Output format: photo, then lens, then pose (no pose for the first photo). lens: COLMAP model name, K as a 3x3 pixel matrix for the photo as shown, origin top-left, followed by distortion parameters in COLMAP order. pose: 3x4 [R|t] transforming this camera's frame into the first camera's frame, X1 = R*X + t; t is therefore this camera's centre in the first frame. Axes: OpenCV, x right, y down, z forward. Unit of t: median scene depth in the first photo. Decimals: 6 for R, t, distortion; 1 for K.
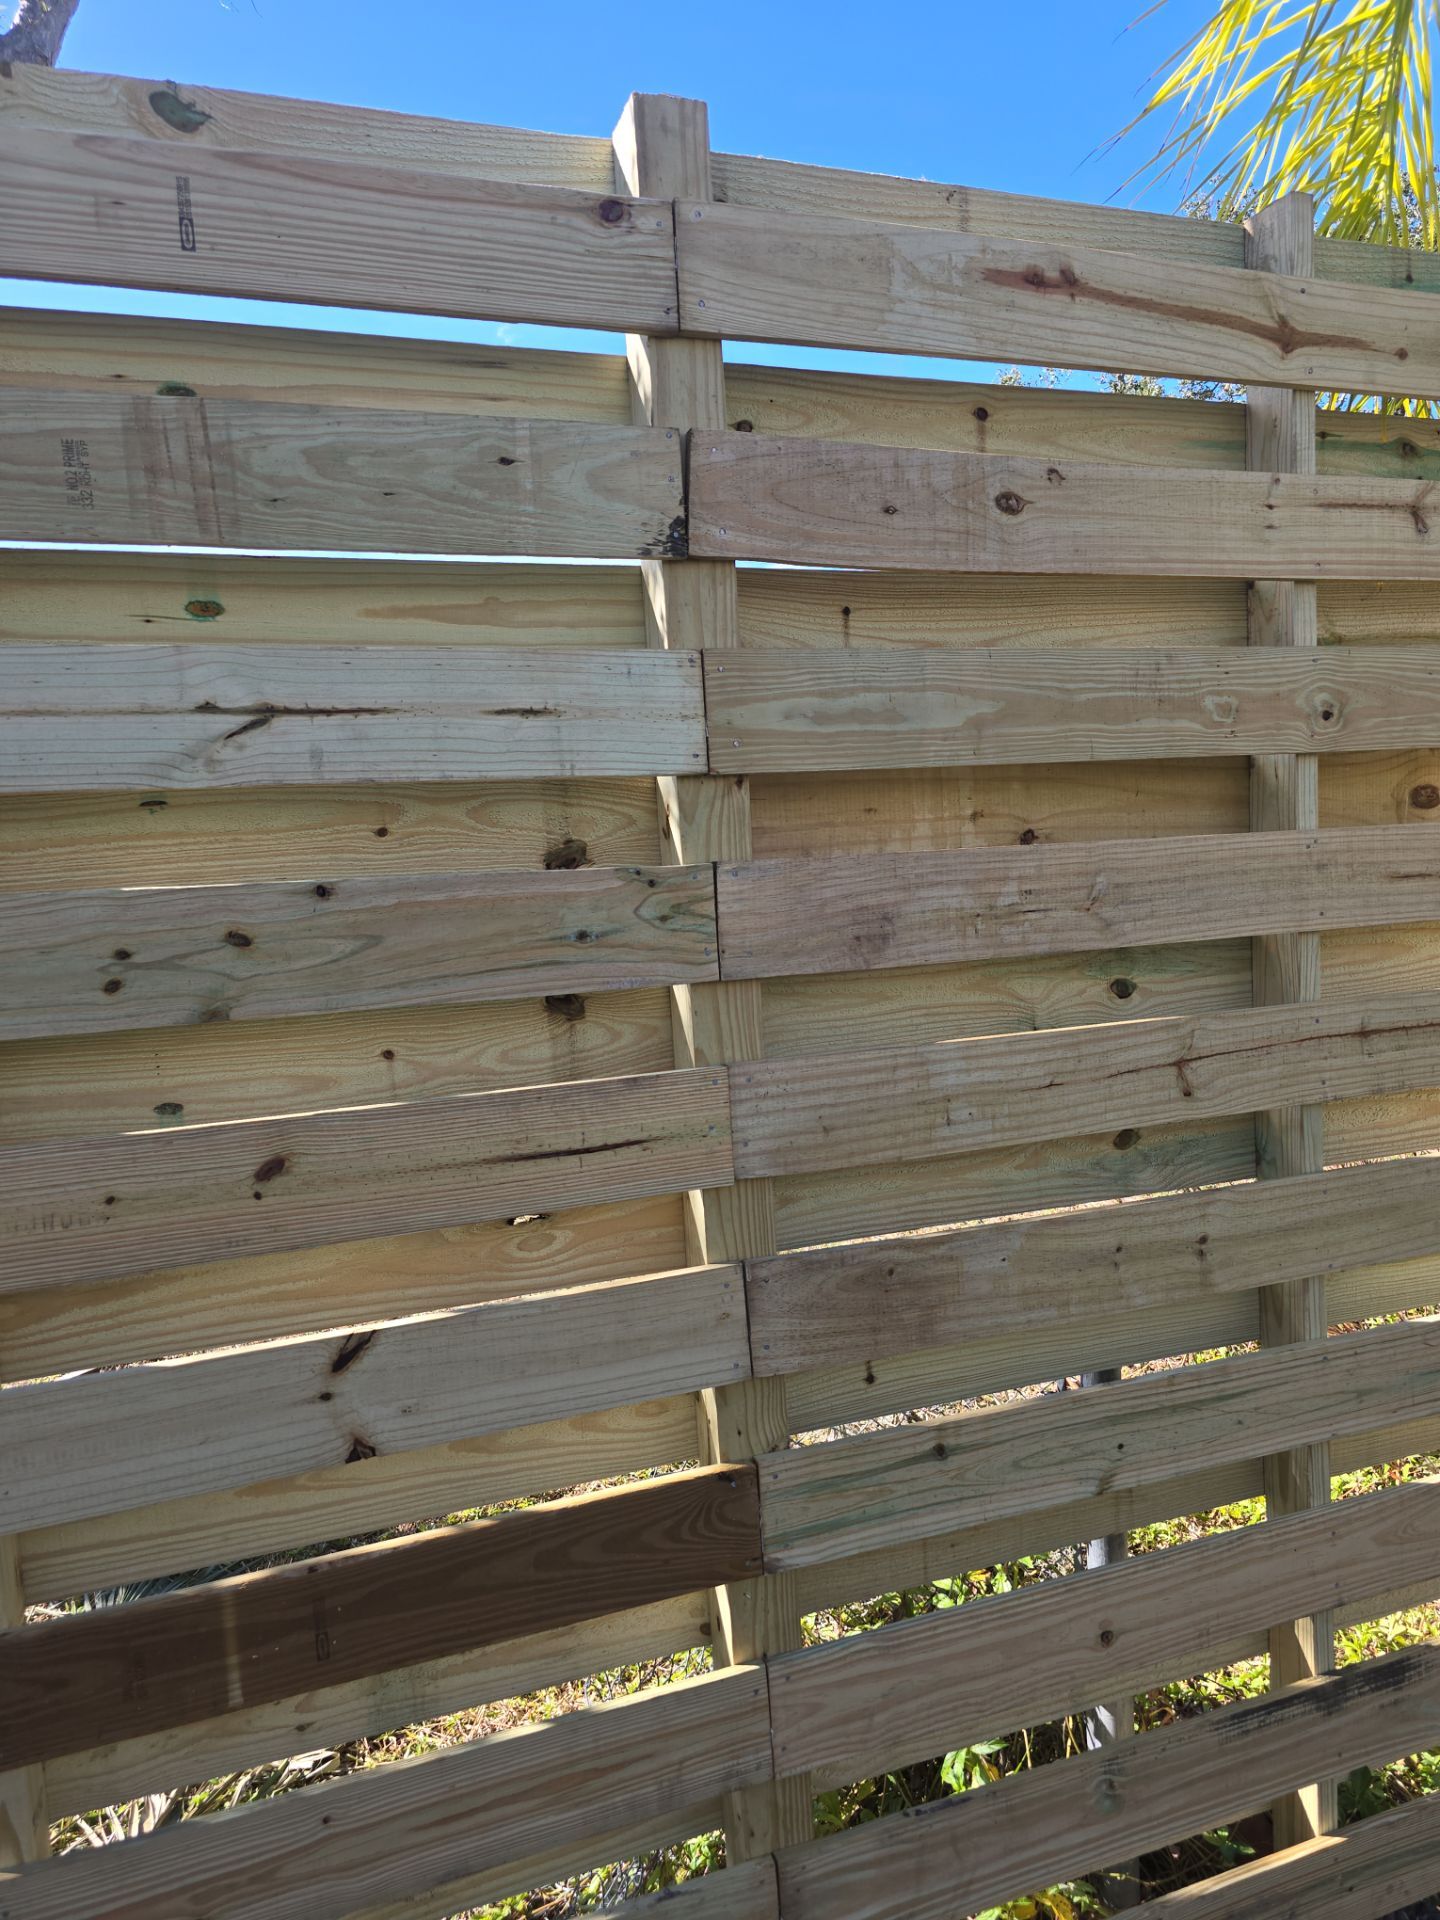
lens RADIAL K [[1301.6, 0, 747.1], [0, 1301.6, 965.2], [0, 0, 1]] dist [0.082038, -0.077976]
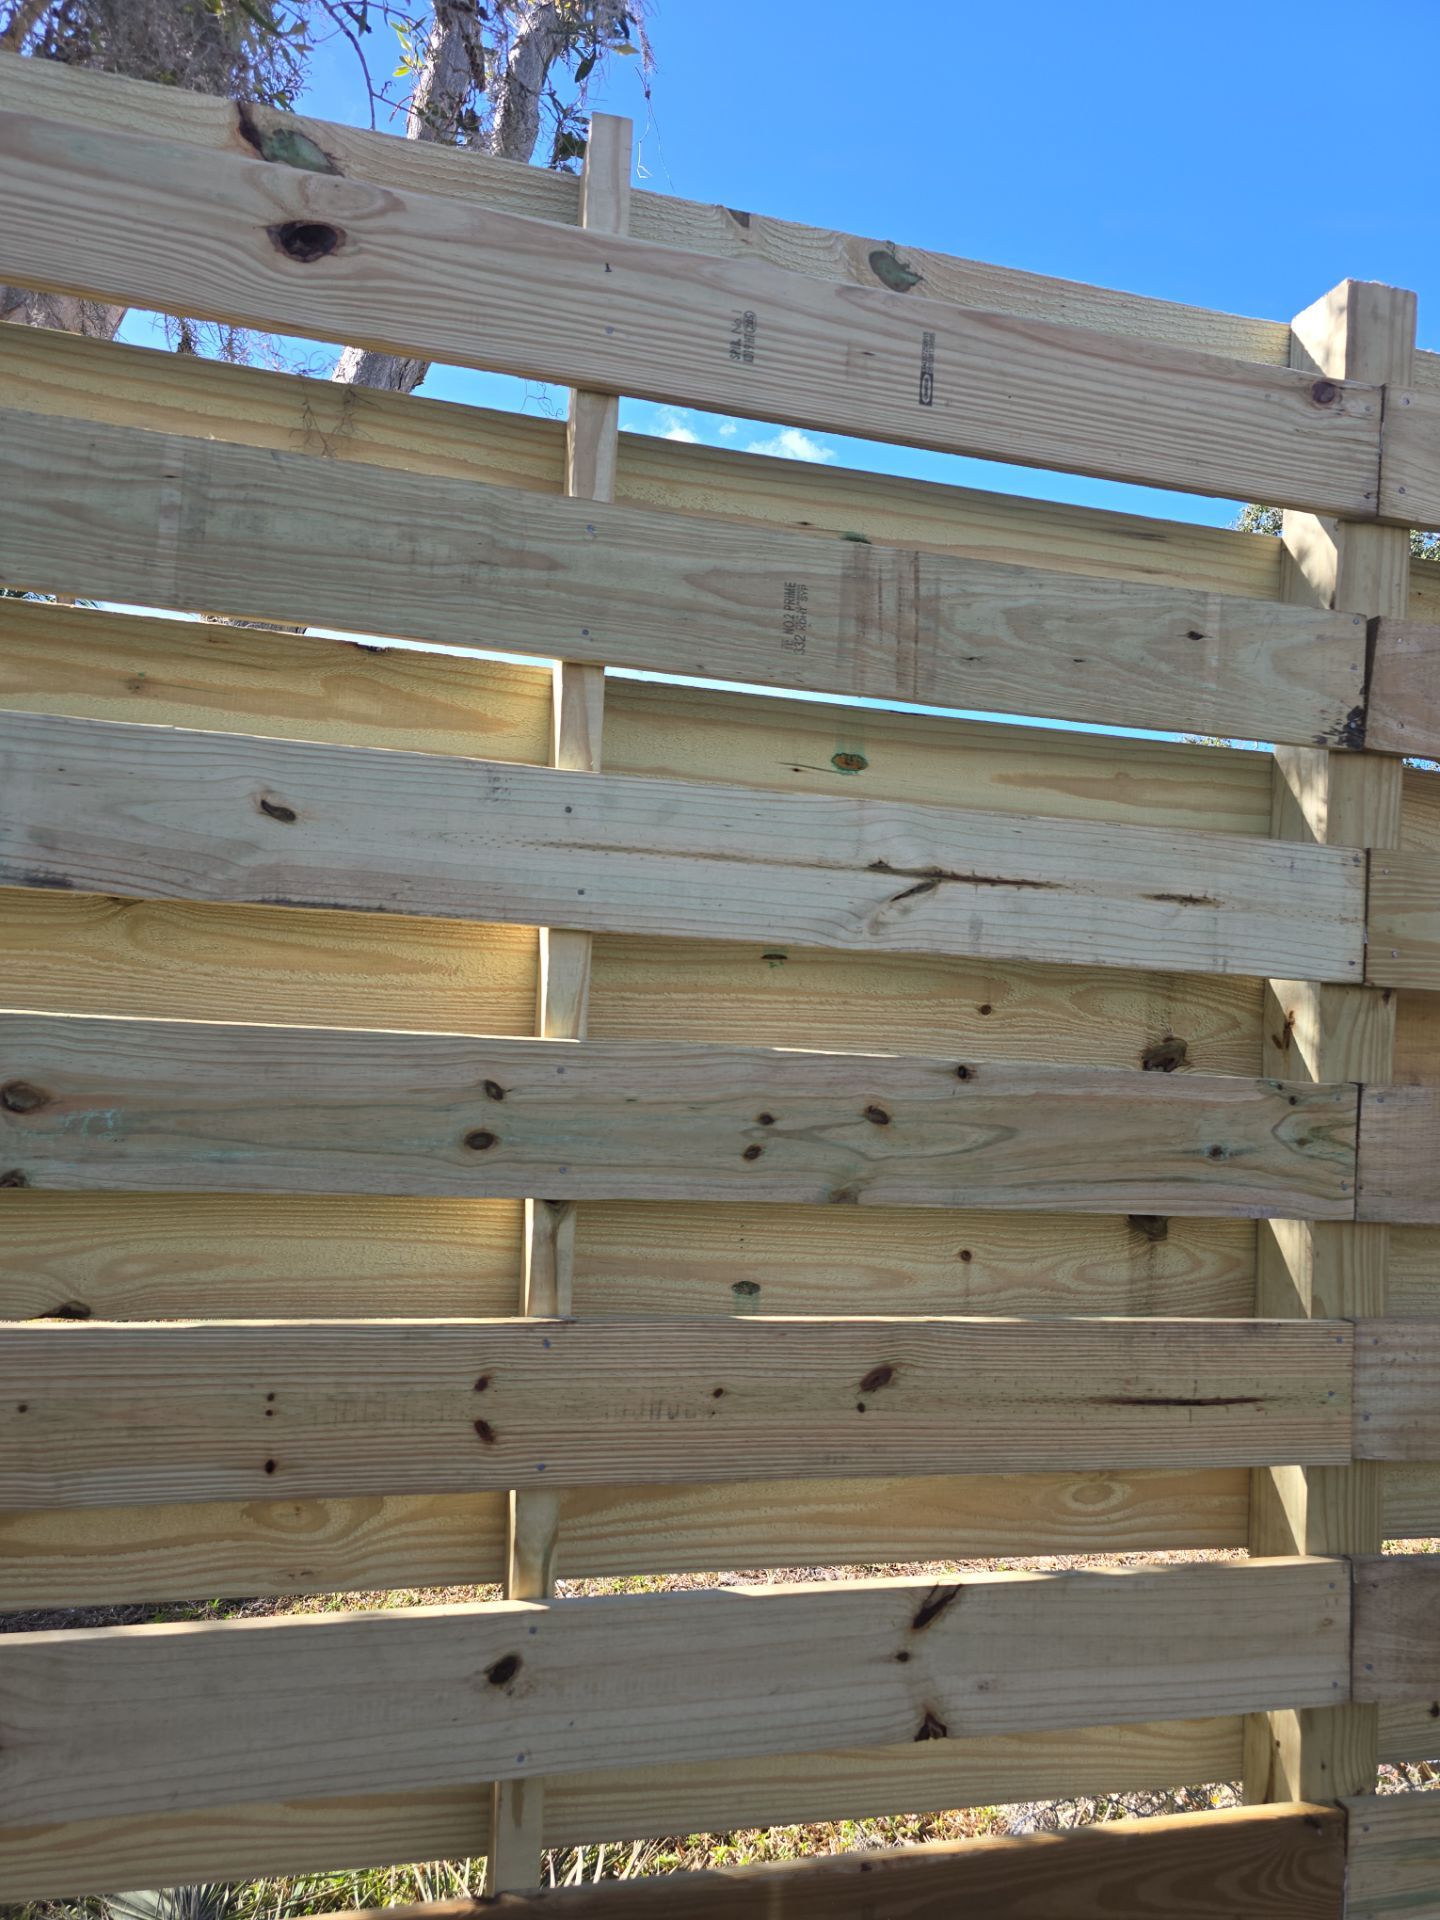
lens RADIAL K [[1288.9, 0, 716.8], [0, 1288.9, 965.6], [0, 0, 1]] dist [0.075162, -0.064762]
pose [[0.989884, 0.109072, -0.090731, -0.397218], [-0.118808, 0.986816, -0.109906, -0.010215], [0.077547, 0.119574, 0.989792, 0.085287]]
